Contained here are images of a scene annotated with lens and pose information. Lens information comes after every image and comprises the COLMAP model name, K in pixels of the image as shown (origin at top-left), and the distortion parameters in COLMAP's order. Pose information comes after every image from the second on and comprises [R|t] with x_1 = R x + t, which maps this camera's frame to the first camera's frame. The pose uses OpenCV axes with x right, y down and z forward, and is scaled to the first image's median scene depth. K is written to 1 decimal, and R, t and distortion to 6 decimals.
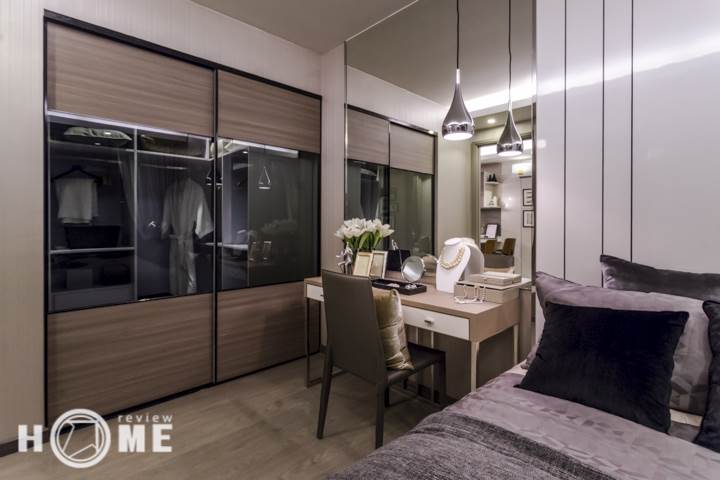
lens RADIAL K [[352.9, 0, 375.2], [0, 352.9, 222.3], [0, 0, 1]] dist [-0.001213, -0.000296]
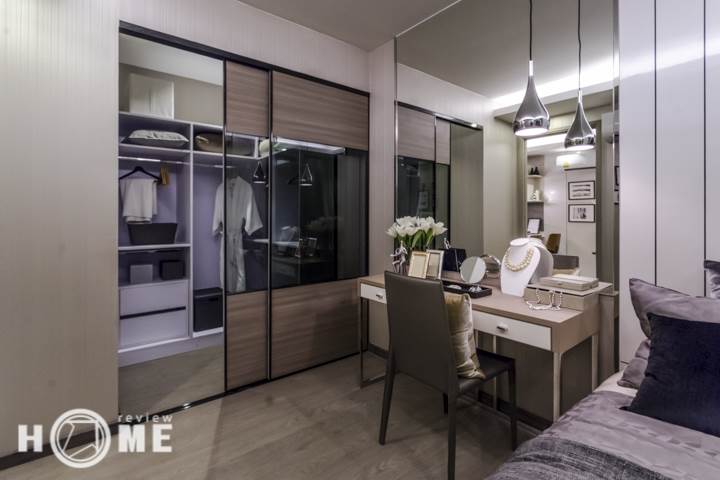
lens RADIAL K [[348.1, 0, 363.4], [0, 348.1, 211.6], [0, 0, 1]] dist [-0.000632, -0.000654]
pose [[0.995973, -0.003605, -0.089582, -0.095777], [0.002951, 0.999968, -0.007433, -0.018154], [0.089606, 0.007139, 0.995952, 0.025983]]
